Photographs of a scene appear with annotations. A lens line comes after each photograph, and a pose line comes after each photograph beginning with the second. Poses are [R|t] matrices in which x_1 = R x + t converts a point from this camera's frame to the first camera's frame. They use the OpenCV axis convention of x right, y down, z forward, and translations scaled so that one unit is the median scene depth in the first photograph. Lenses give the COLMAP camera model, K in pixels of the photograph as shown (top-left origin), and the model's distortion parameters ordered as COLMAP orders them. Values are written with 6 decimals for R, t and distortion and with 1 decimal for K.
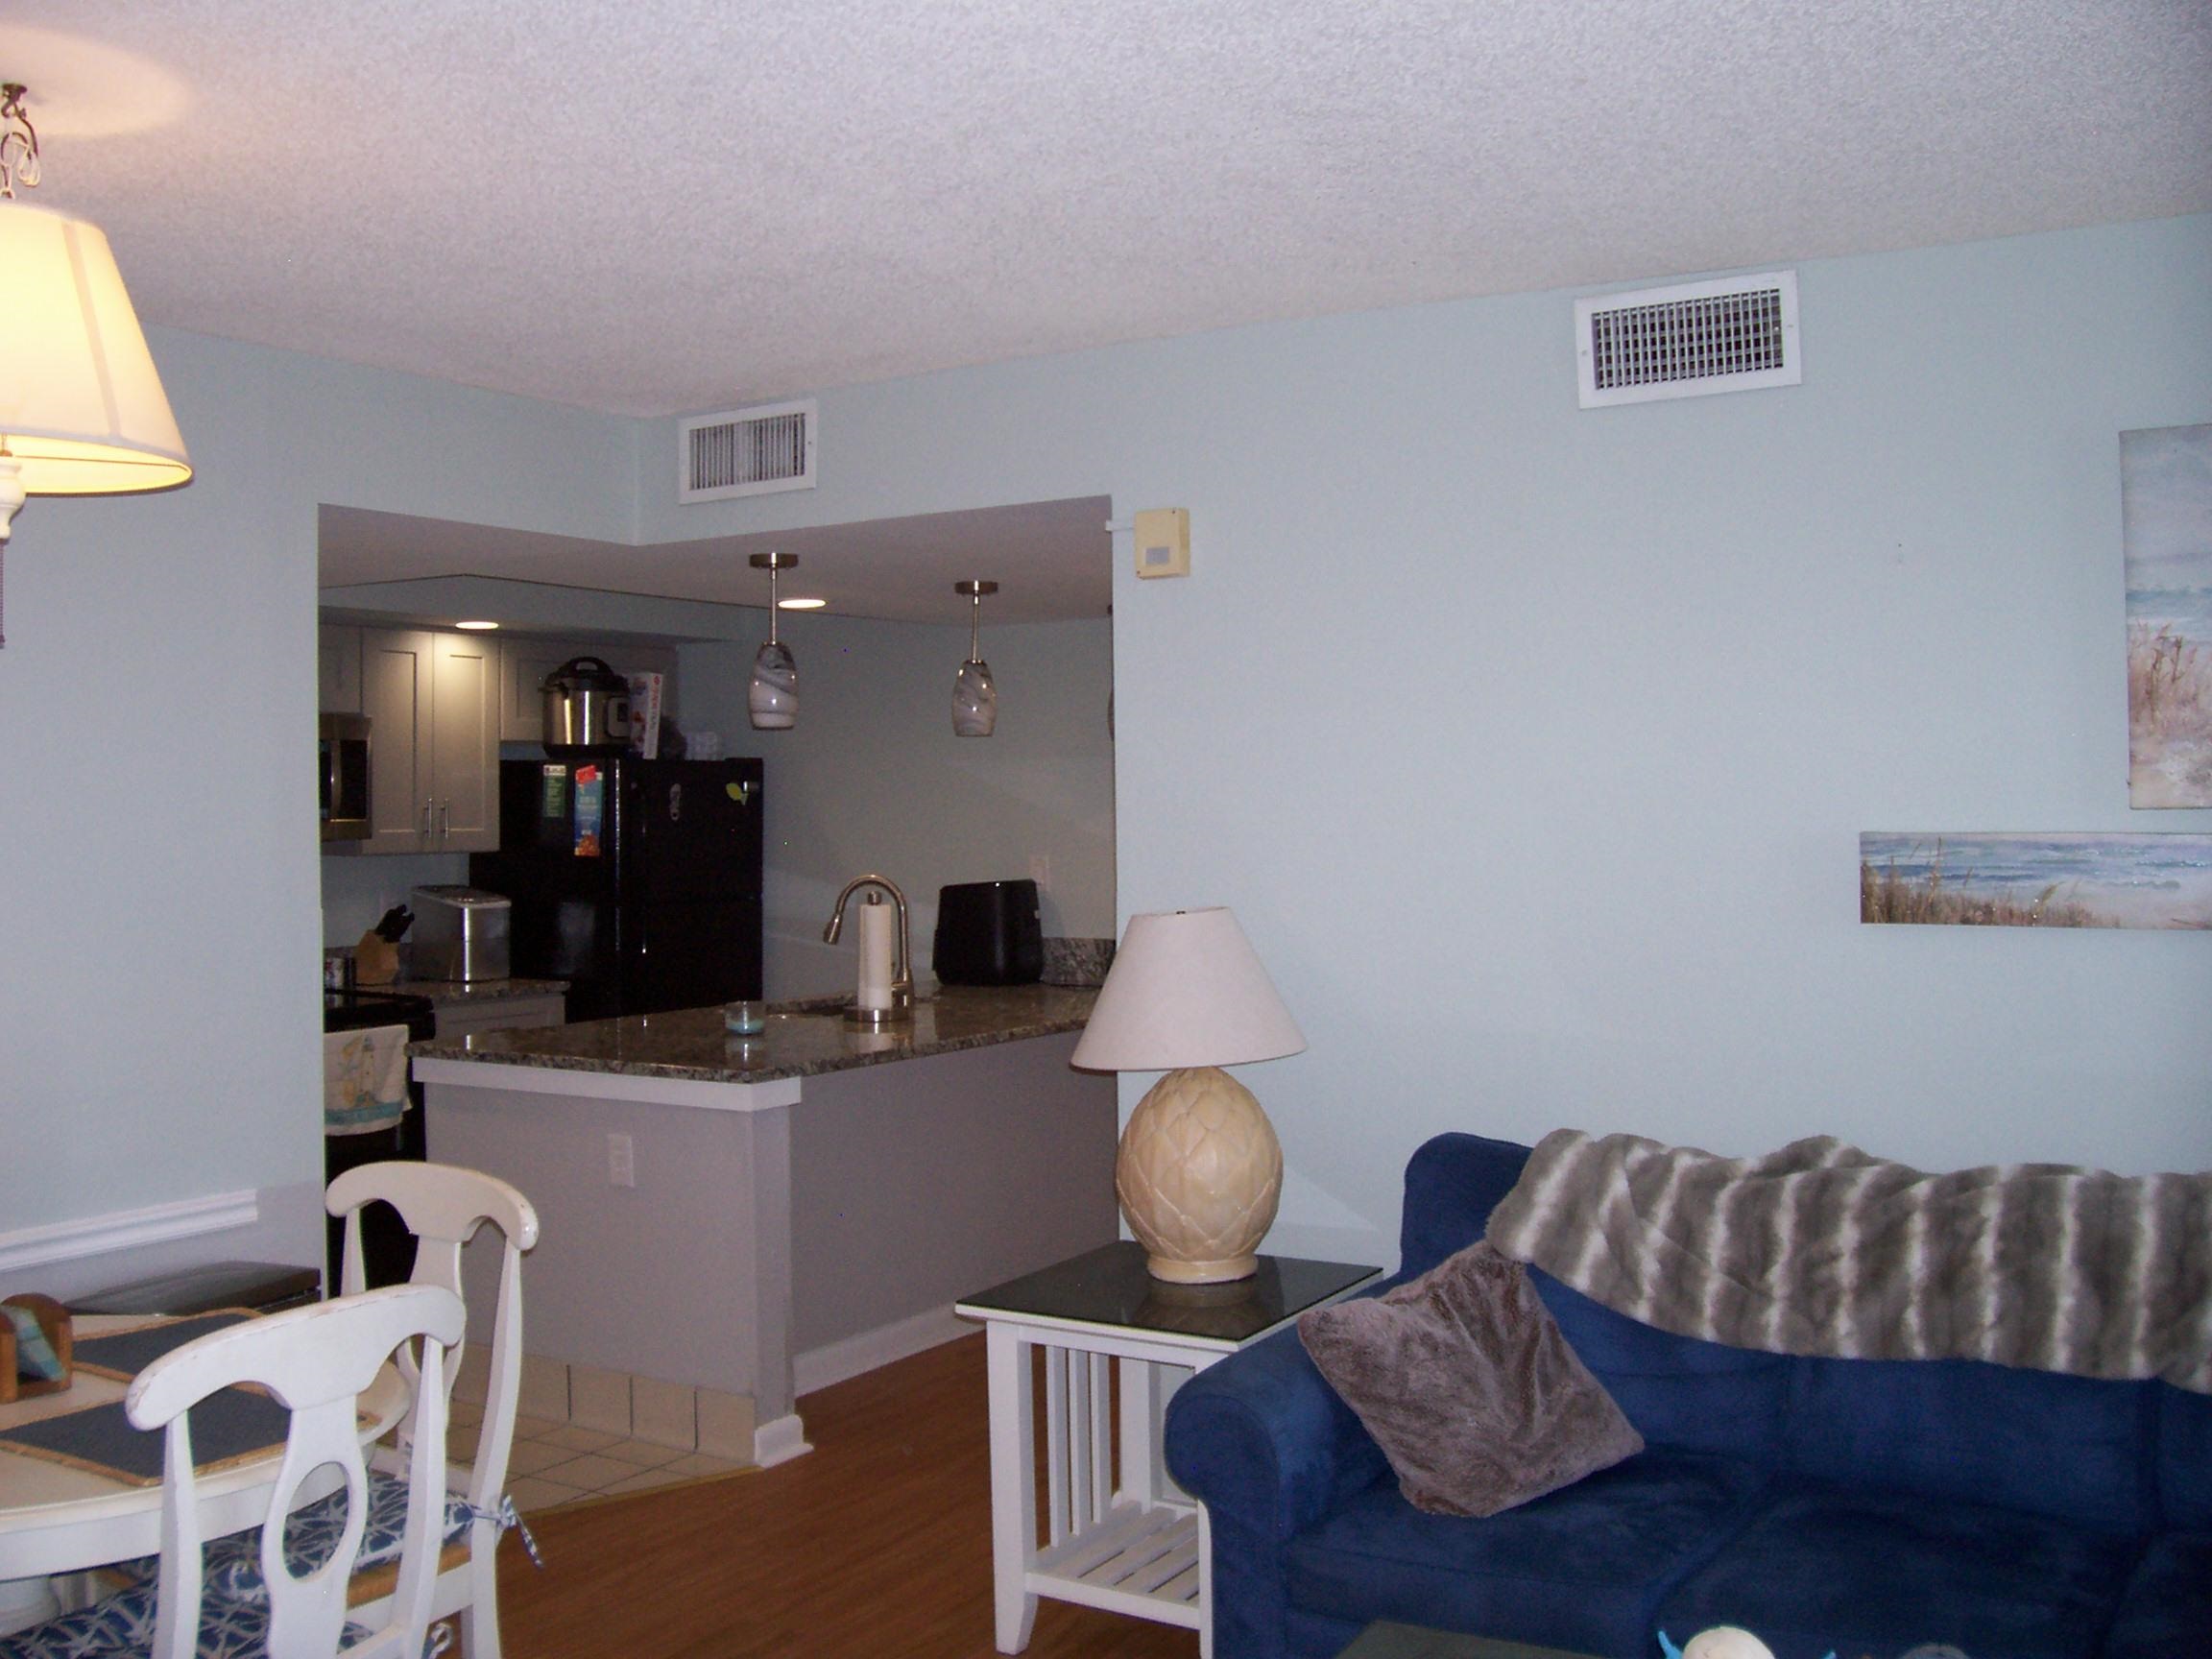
lens RADIAL K [[2205.2, 0, 1105.7], [0, 2205.2, 769.4], [0, 0, 1]] dist [-0.157882, 0.004767]
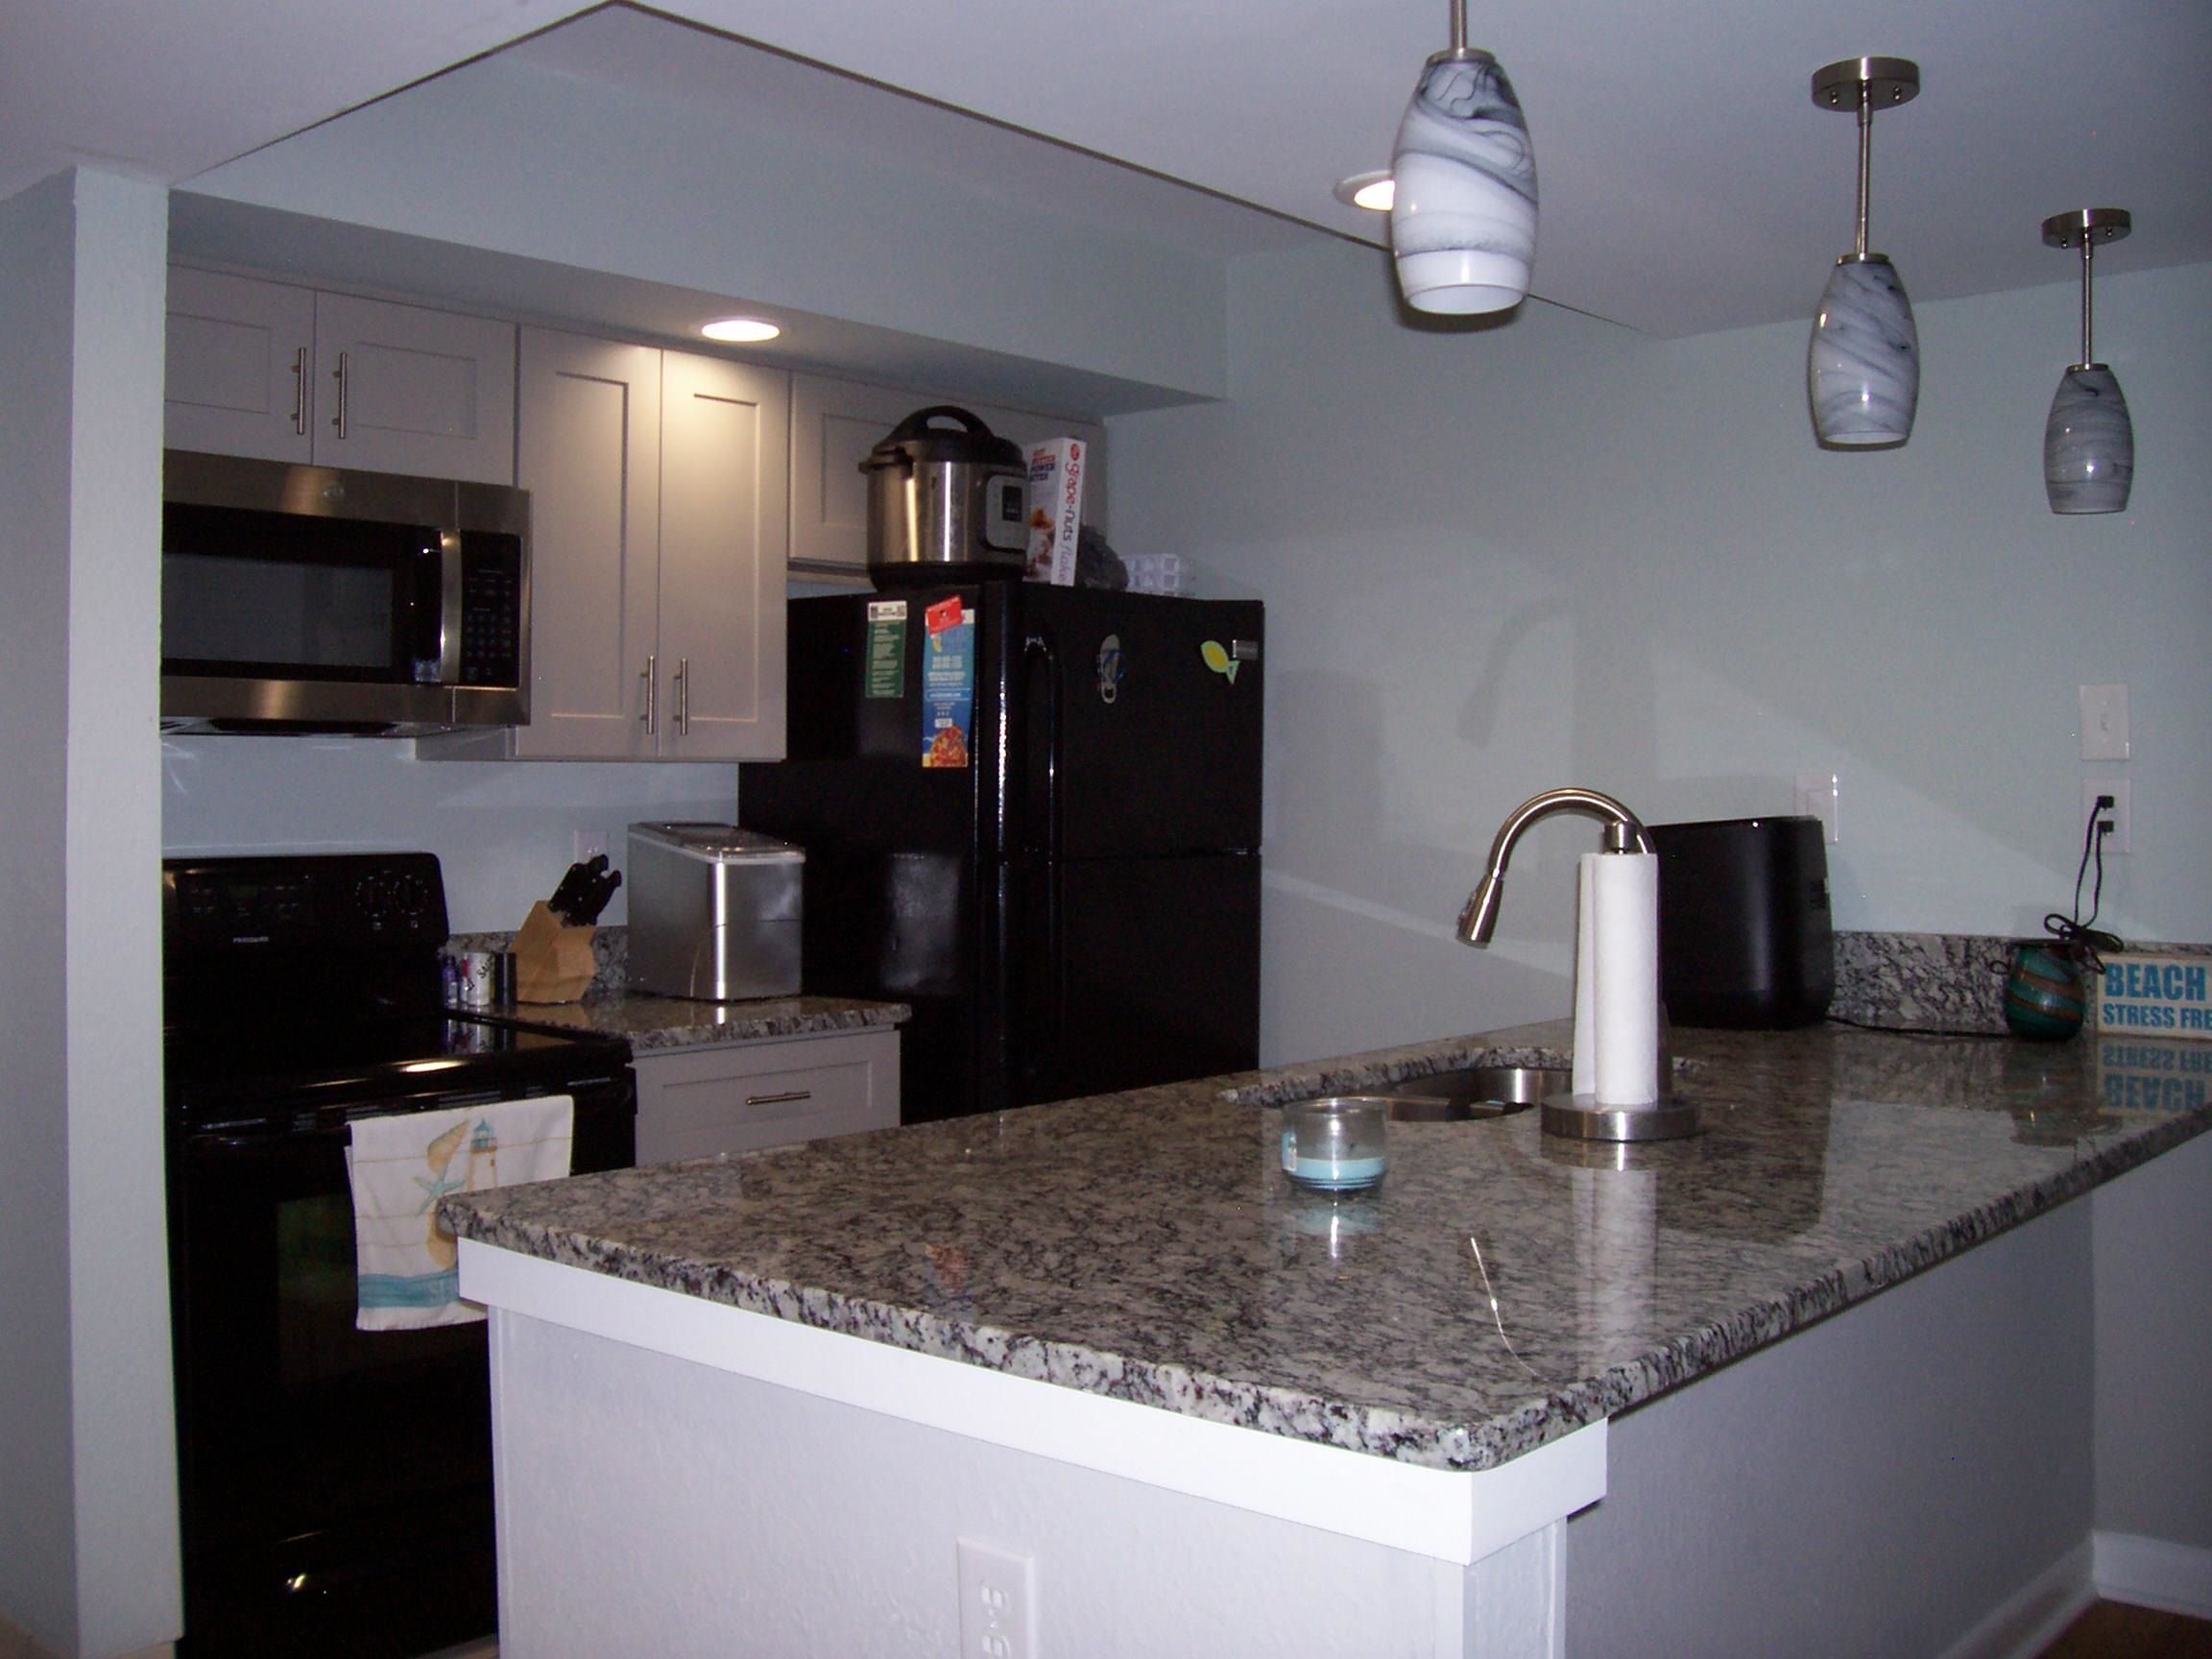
lens RADIAL K [[2205.2, 0, 1105.7], [0, 2205.2, 769.4], [0, 0, 1]] dist [-0.157882, 0.004767]
pose [[0.984945, 0.005135, -0.172789, -0.105604], [-0.003851, 0.999962, 0.007766, 0.035404], [0.172823, -0.006983, 0.984928, 0.476094]]
